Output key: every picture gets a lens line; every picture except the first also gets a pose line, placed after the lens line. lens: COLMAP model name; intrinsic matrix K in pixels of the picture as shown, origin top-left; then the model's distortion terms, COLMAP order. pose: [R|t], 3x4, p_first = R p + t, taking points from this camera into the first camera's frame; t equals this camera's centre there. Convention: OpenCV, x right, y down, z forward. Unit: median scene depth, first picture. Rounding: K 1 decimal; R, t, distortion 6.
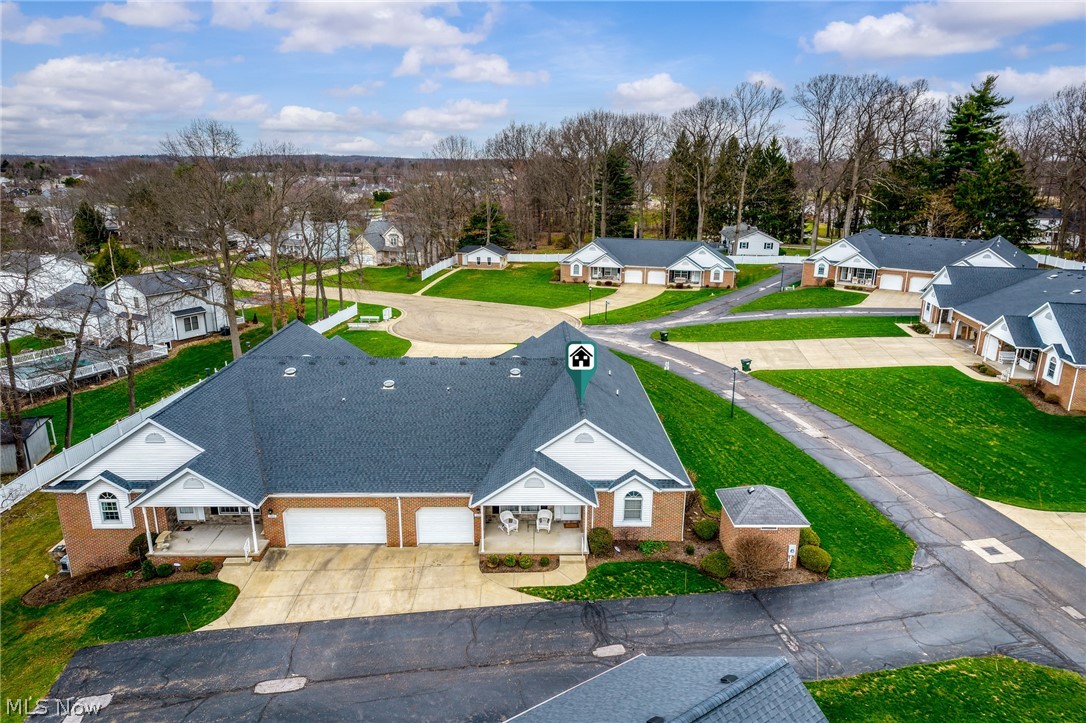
lens RADIAL K [[701.2, 0, 548.2], [0, 701.2, 358.2], [0, 0, 1]] dist [-0.000904, -0.000105]
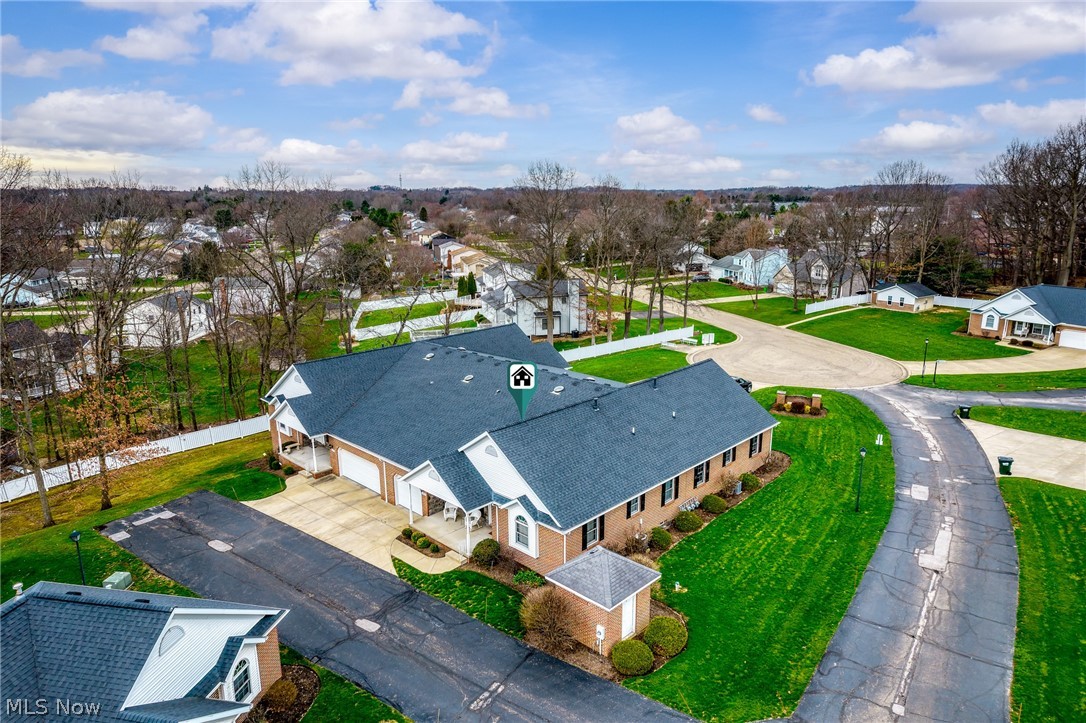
lens RADIAL K [[700.9, 0, 543.0], [0, 700.9, 361.5], [0, 0, 1]] dist [-0.004055, -0.000190]
pose [[0.697057, 0.154375, -0.700200, 0.782722], [-0.179617, 0.983006, 0.037915, -0.066156], [0.694154, 0.099339, 0.712939, 0.285477]]
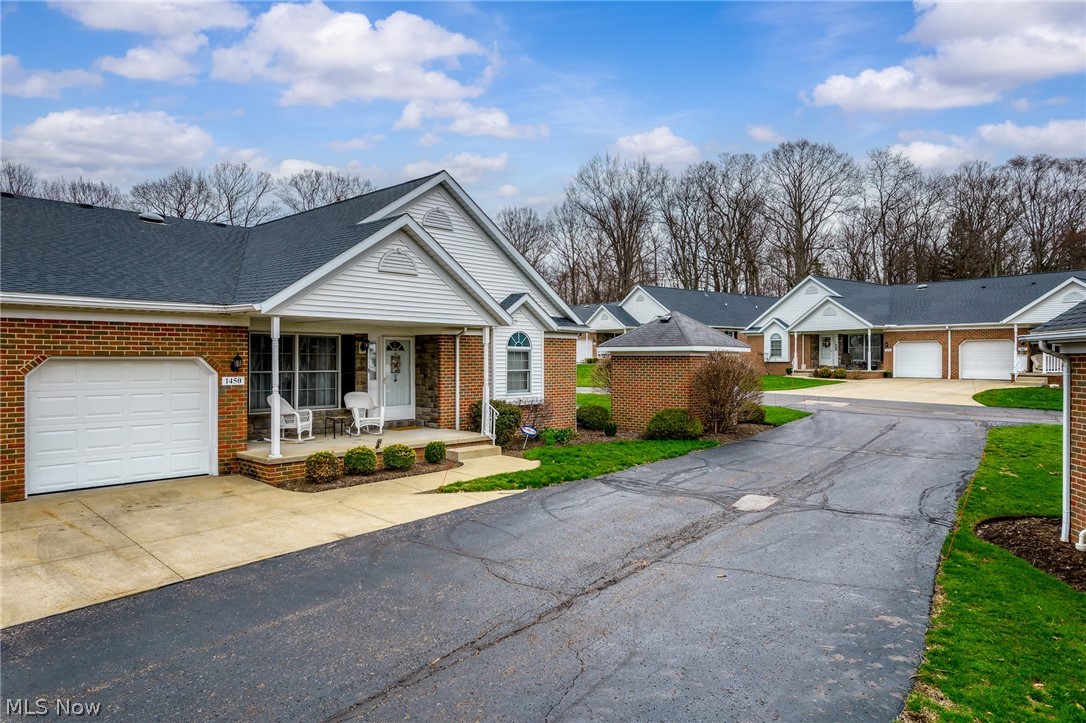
lens RADIAL K [[701.2, 0, 548.2], [0, 701.2, 358.2], [0, 0, 1]] dist [-0.000904, -0.000105]
pose [[0.699353, -0.007333, 0.714739, -0.241498], [0.196529, 0.963380, -0.182415, 0.303979], [-0.687228, 0.268039, 0.675184, 0.610004]]
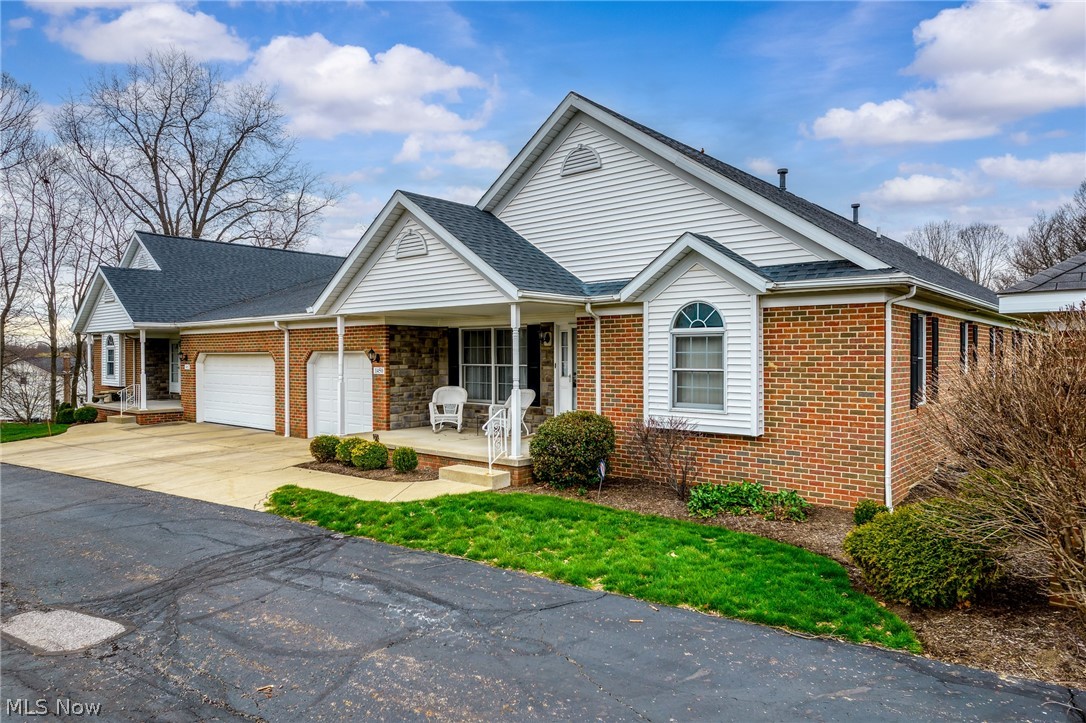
lens RADIAL K [[701.2, 0, 548.2], [0, 701.2, 358.2], [0, 0, 1]] dist [-0.000904, -0.000105]
pose [[0.740438, -0.008612, -0.672069, 0.273087], [-0.173311, 0.963658, -0.203290, 0.279832], [0.649395, 0.267001, 0.712037, 0.726236]]
